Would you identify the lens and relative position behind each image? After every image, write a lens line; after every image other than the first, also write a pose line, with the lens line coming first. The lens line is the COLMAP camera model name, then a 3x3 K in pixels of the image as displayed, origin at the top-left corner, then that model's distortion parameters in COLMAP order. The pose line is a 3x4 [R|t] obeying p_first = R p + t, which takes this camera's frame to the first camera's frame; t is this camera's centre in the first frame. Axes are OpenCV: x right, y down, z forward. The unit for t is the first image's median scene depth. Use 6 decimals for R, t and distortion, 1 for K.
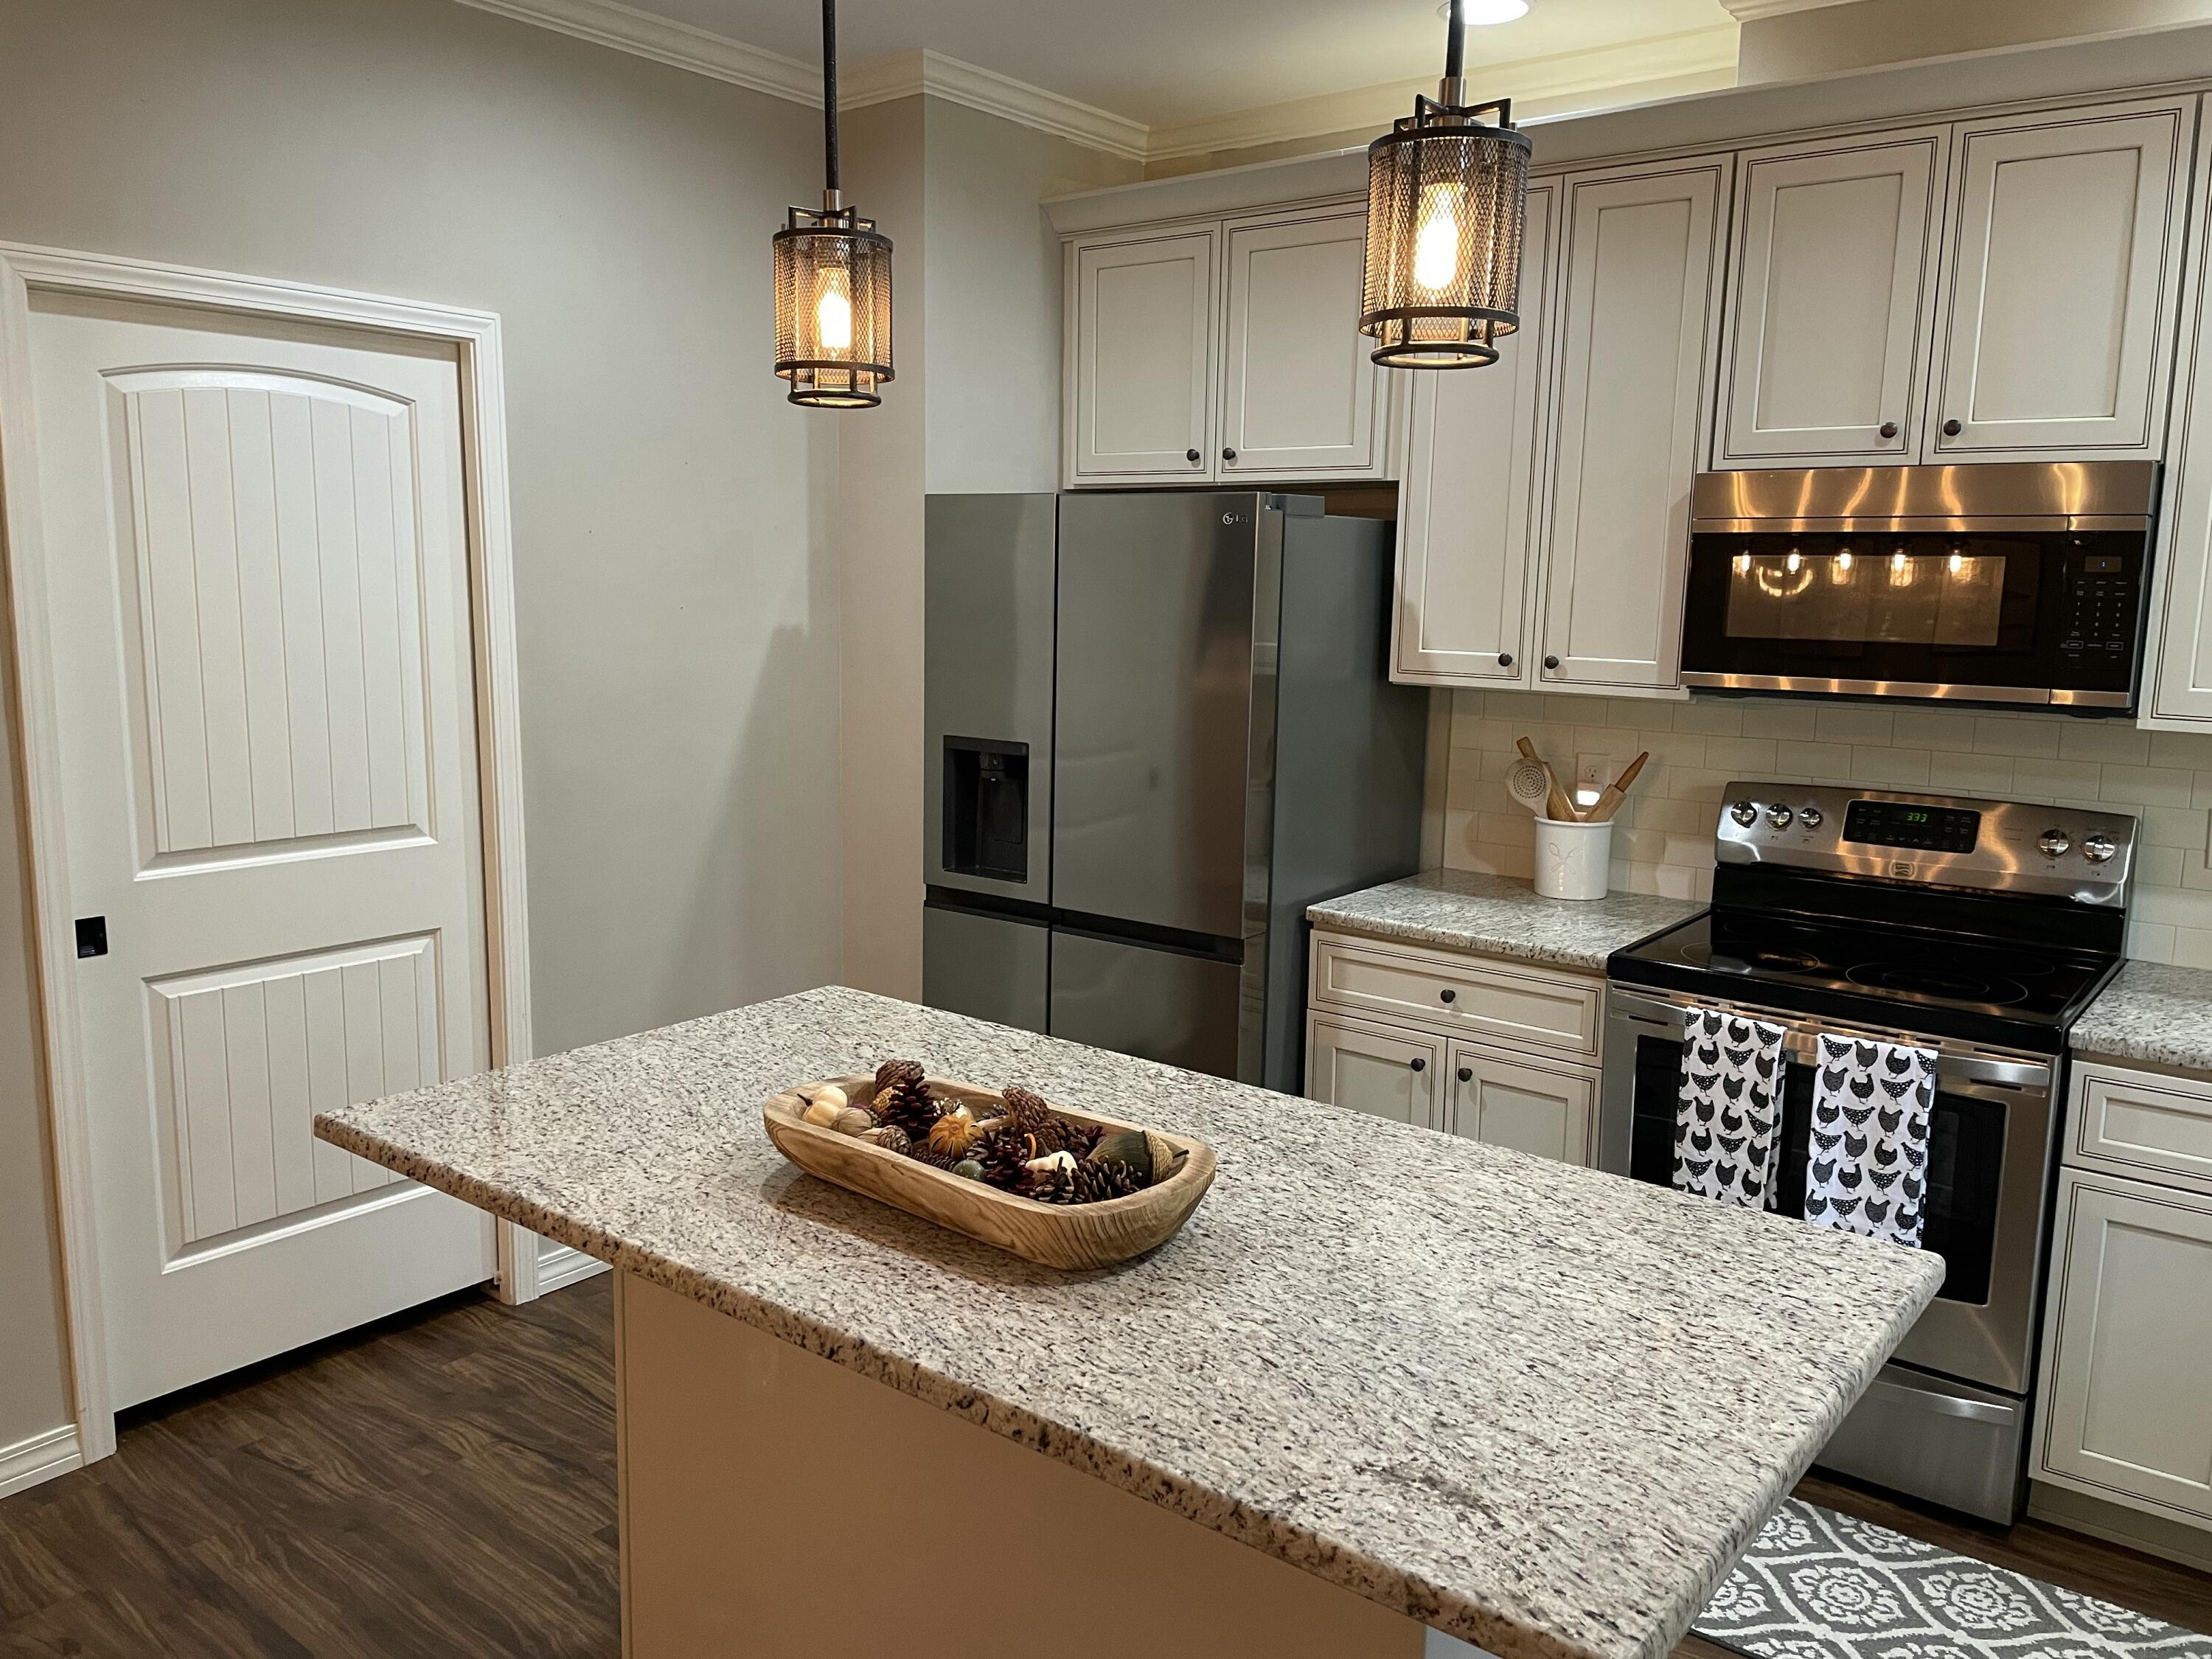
lens RADIAL K [[1668.4, 0, 1090.9], [0, 1668.4, 855.2], [0, 0, 1]] dist [0.100531, -0.125592]
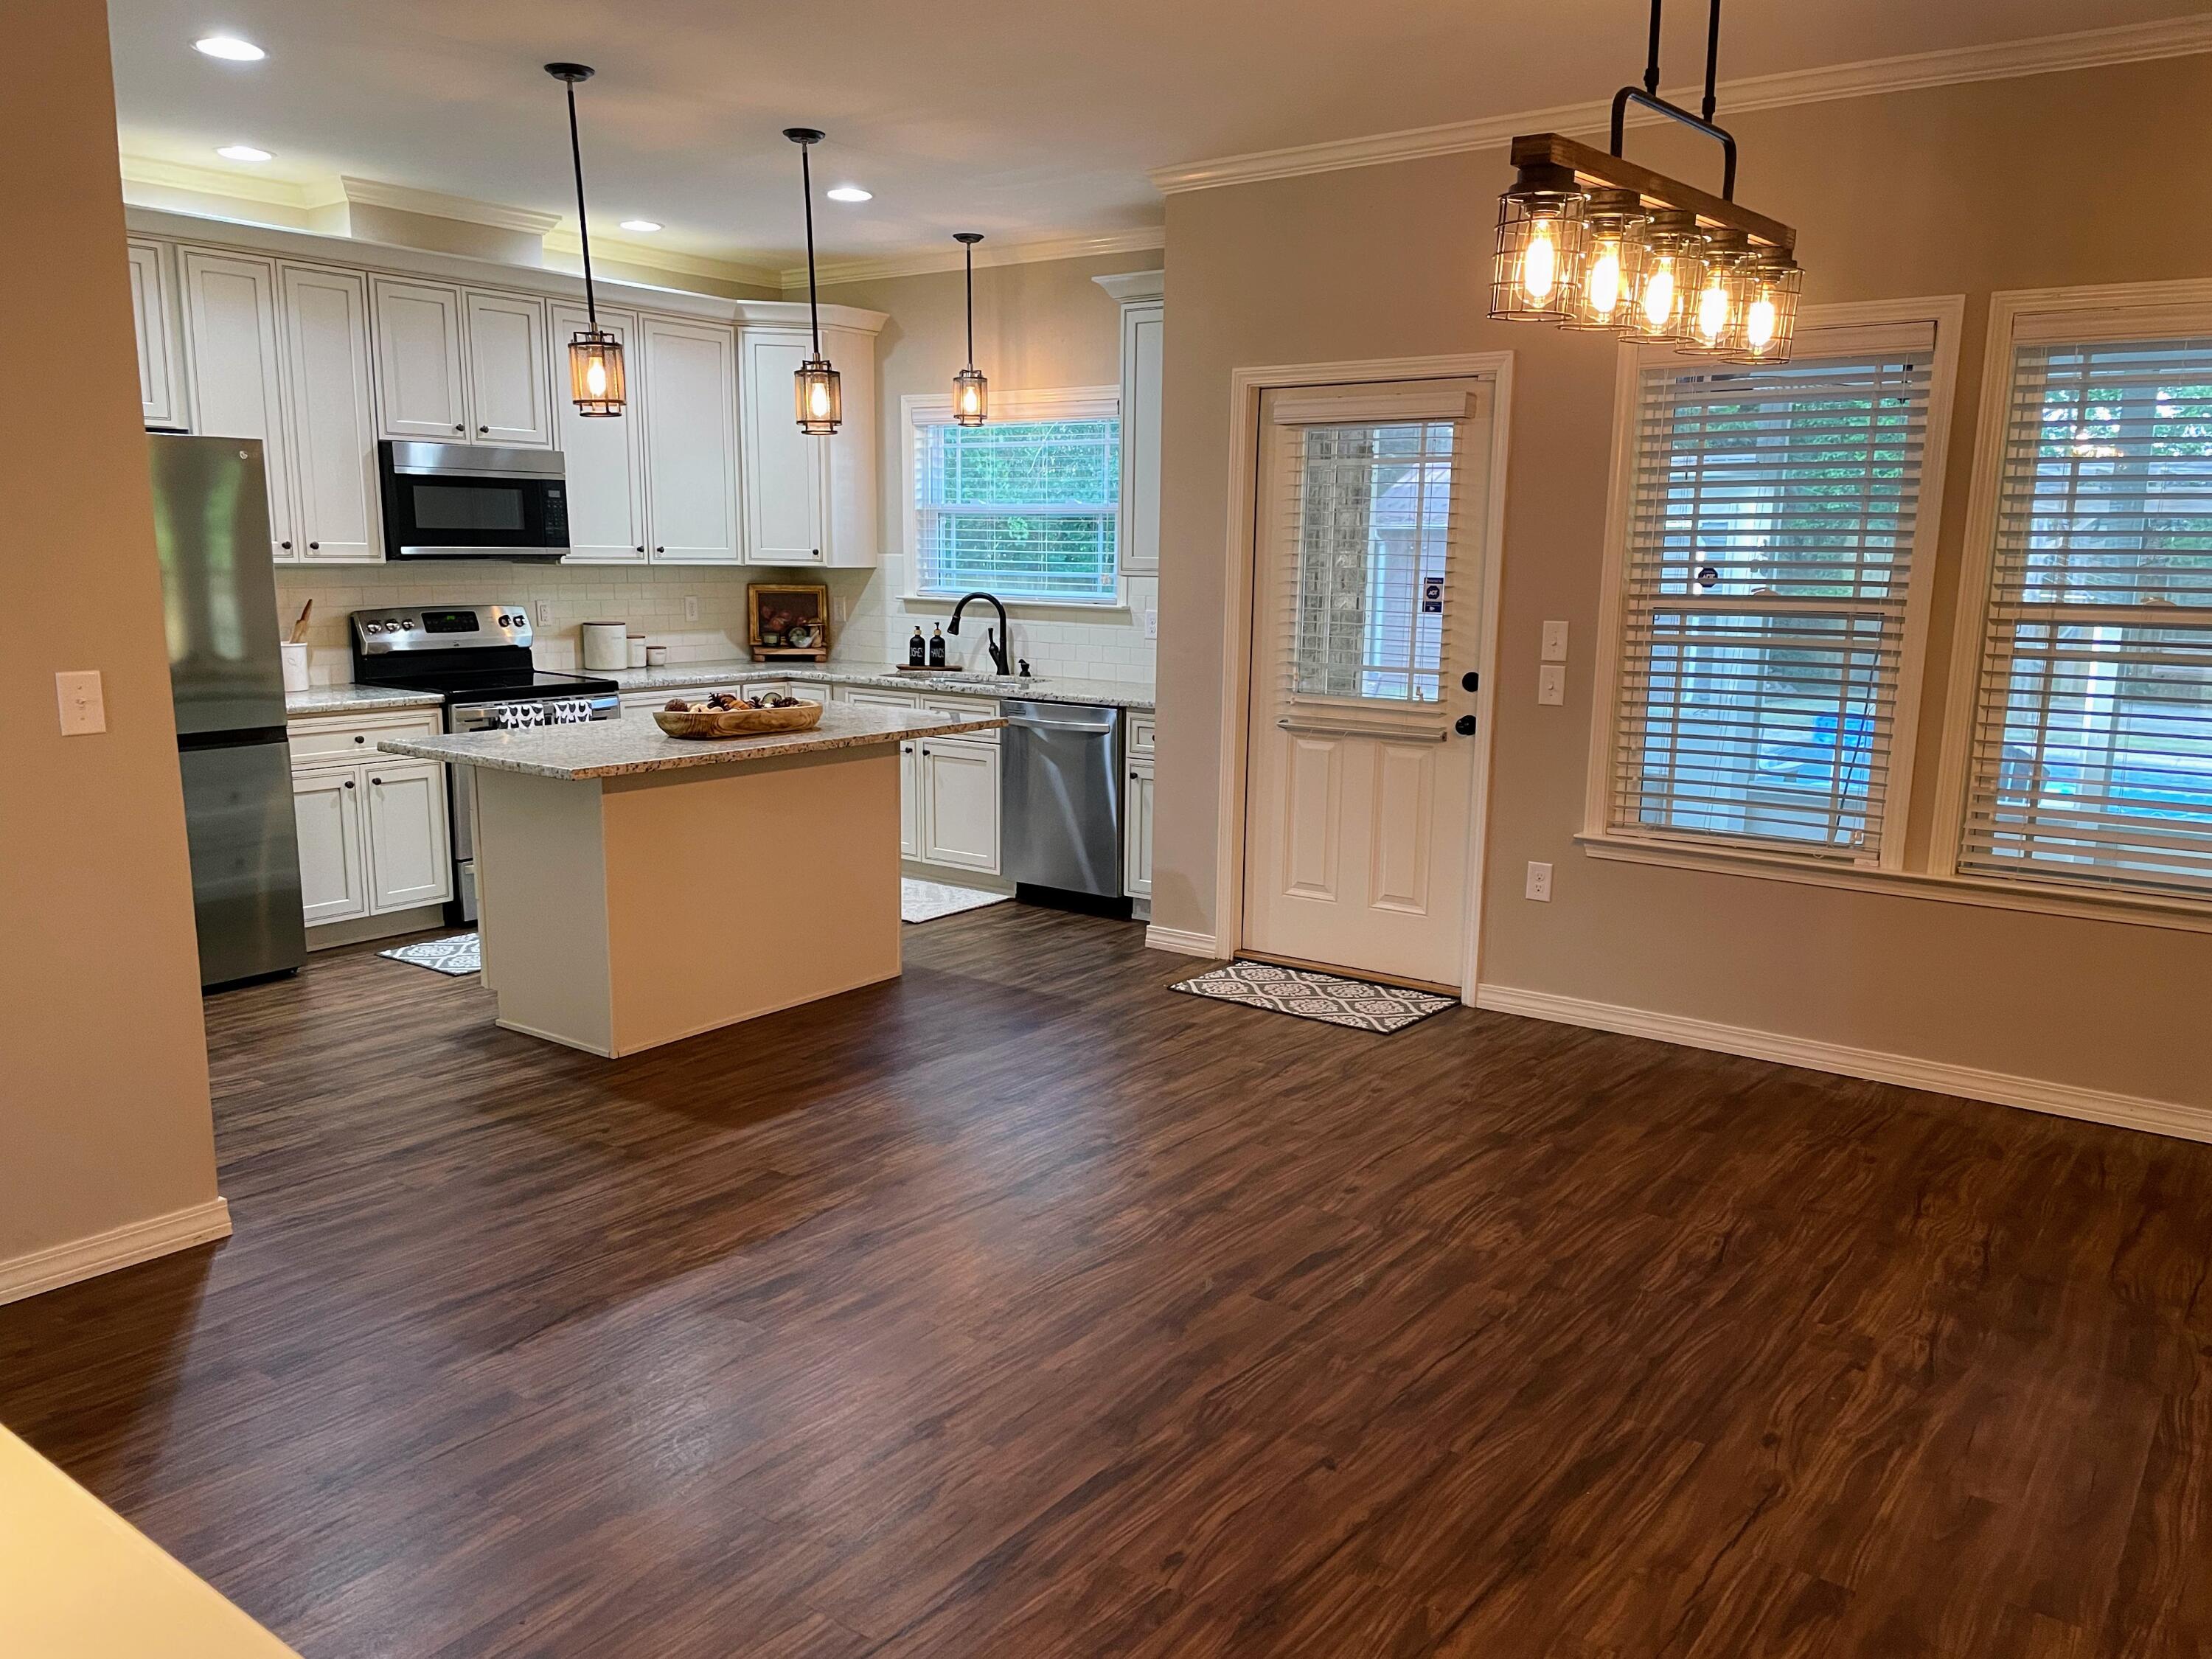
lens RADIAL K [[1668.4, 0, 1090.9], [0, 1668.4, 855.2], [0, 0, 1]] dist [0.100531, -0.125592]
pose [[-0.021197, -0.201911, 0.979175, -1.783922], [0.165452, 0.965182, 0.202607, -0.035059], [-0.985990, 0.166301, 0.012948, 0.289825]]
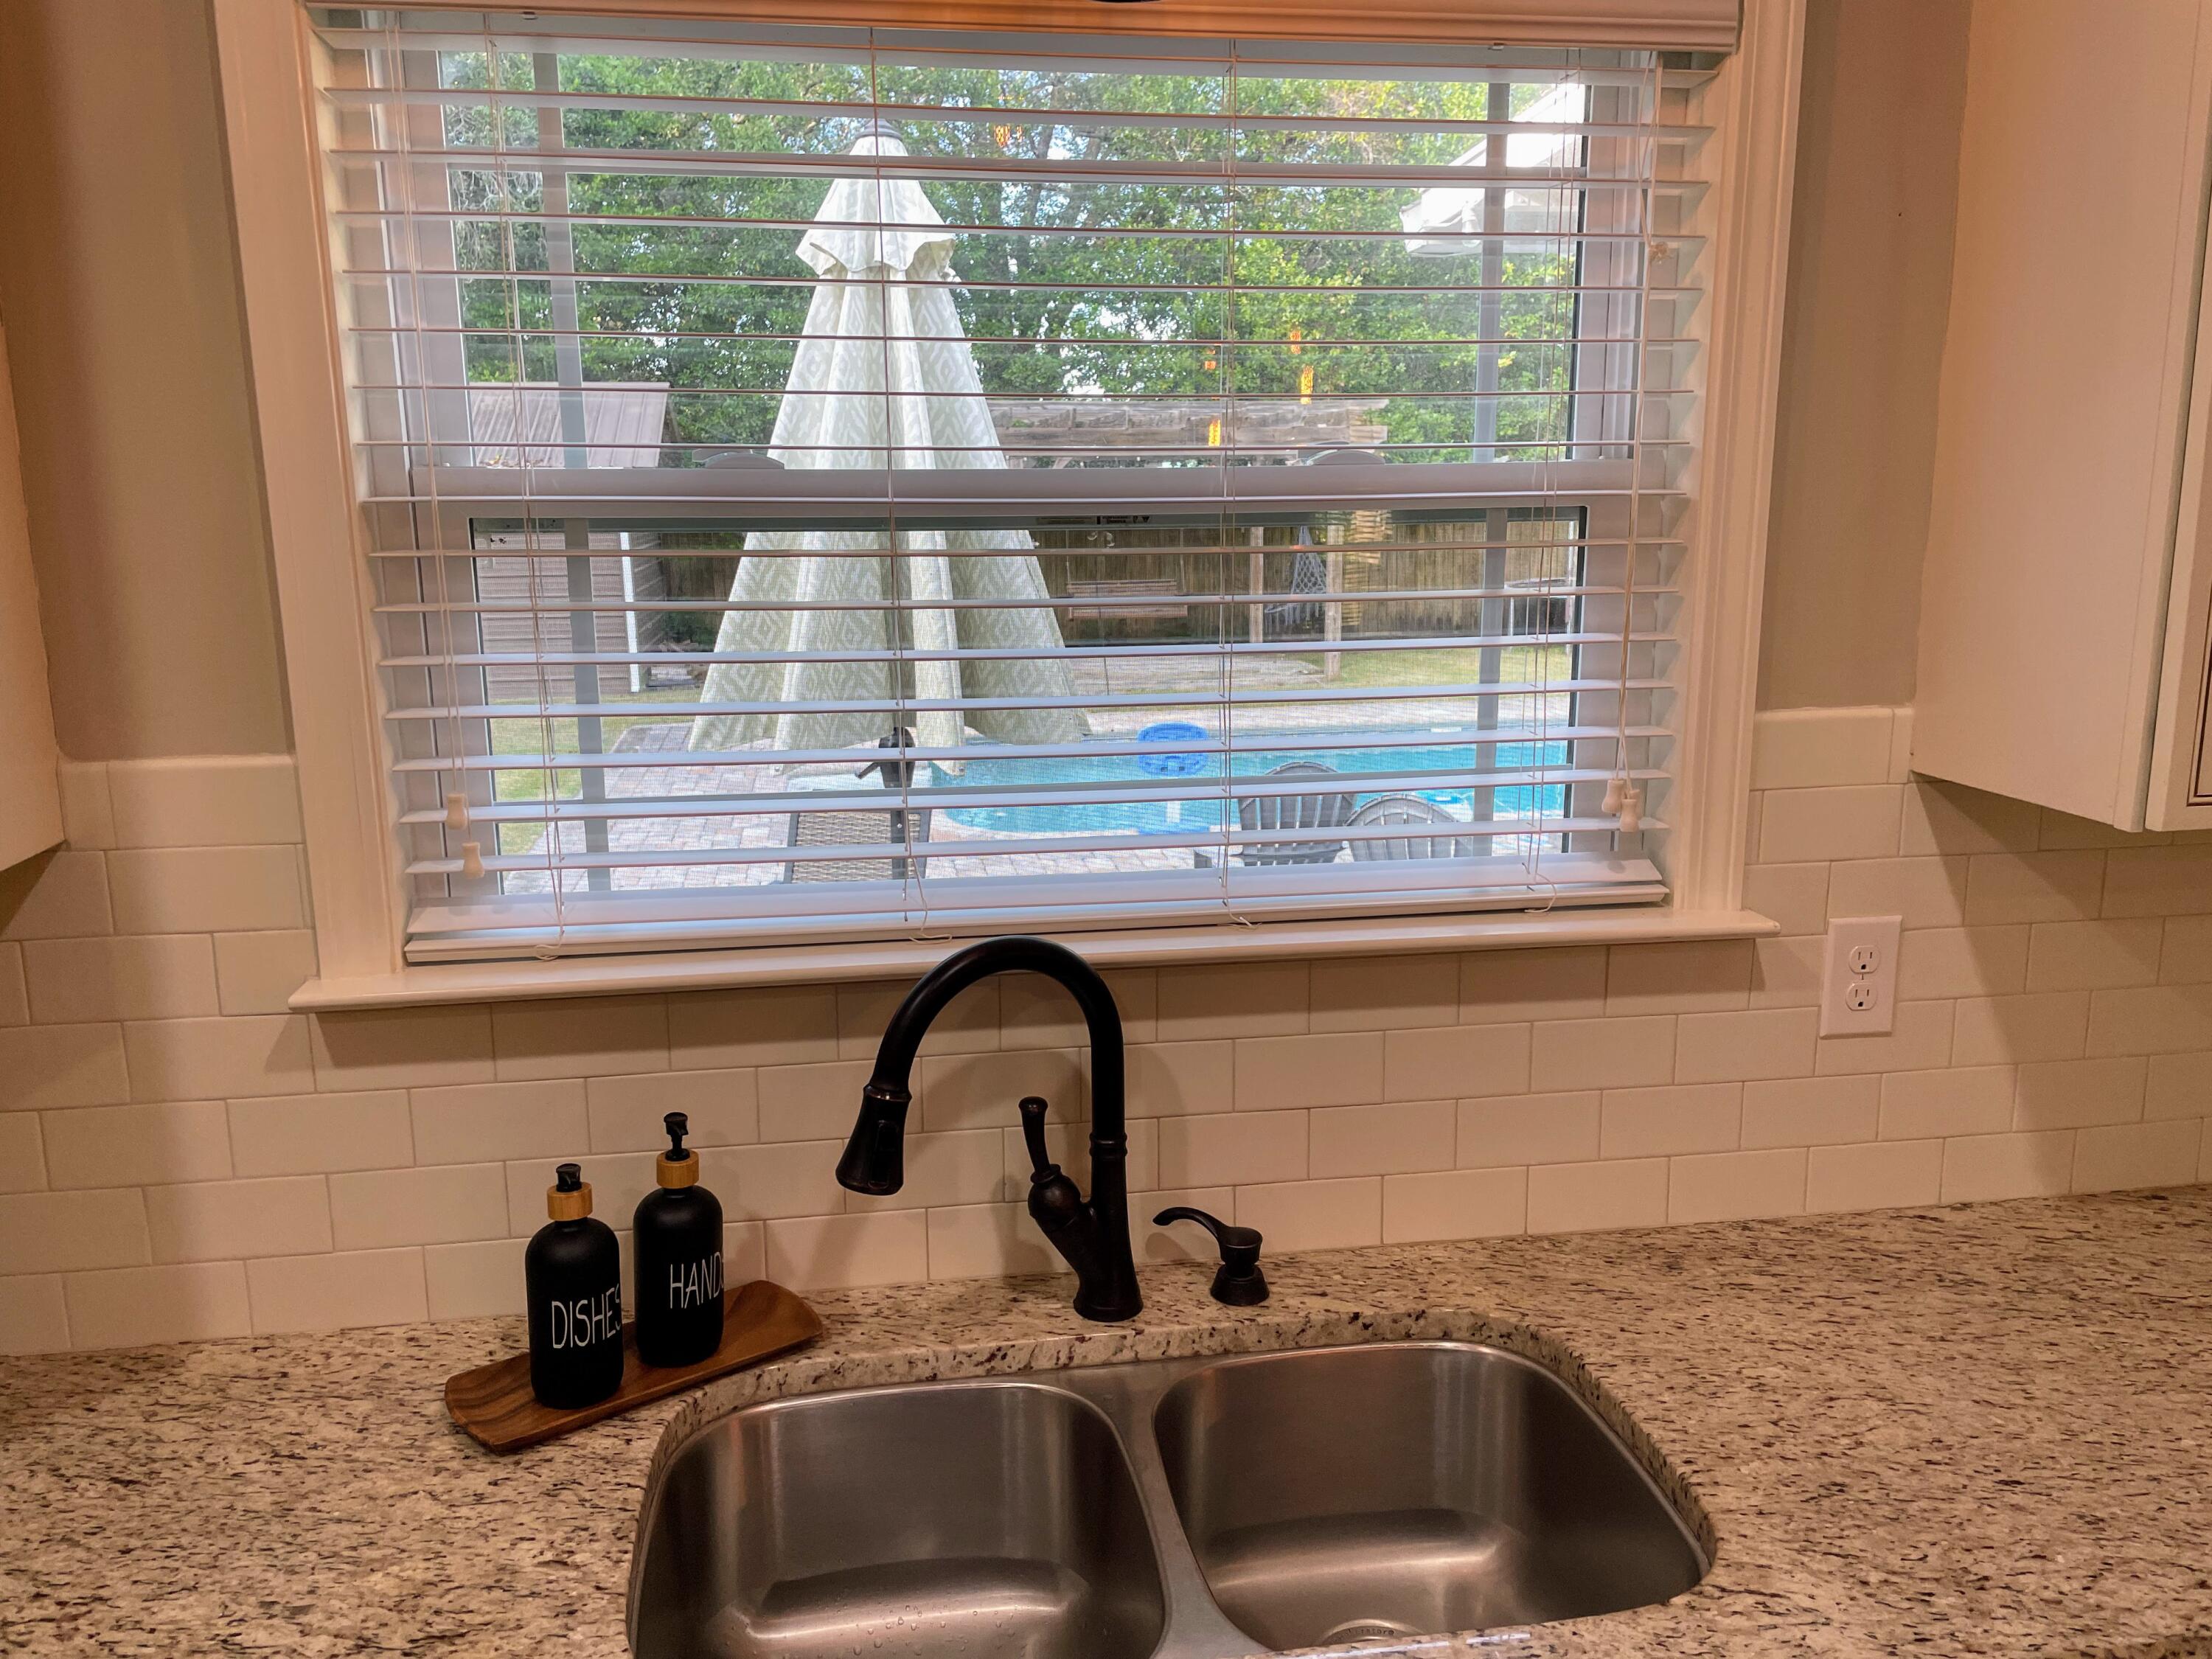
lens RADIAL K [[1668.4, 0, 1090.9], [0, 1668.4, 855.2], [0, 0, 1]] dist [0.100531, -0.125592]
pose [[-0.729091, -0.141921, 0.669541, 0.440580], [0.119047, 0.937055, 0.328261, -0.109629], [-0.673984, 0.319039, -0.666303, 0.713079]]
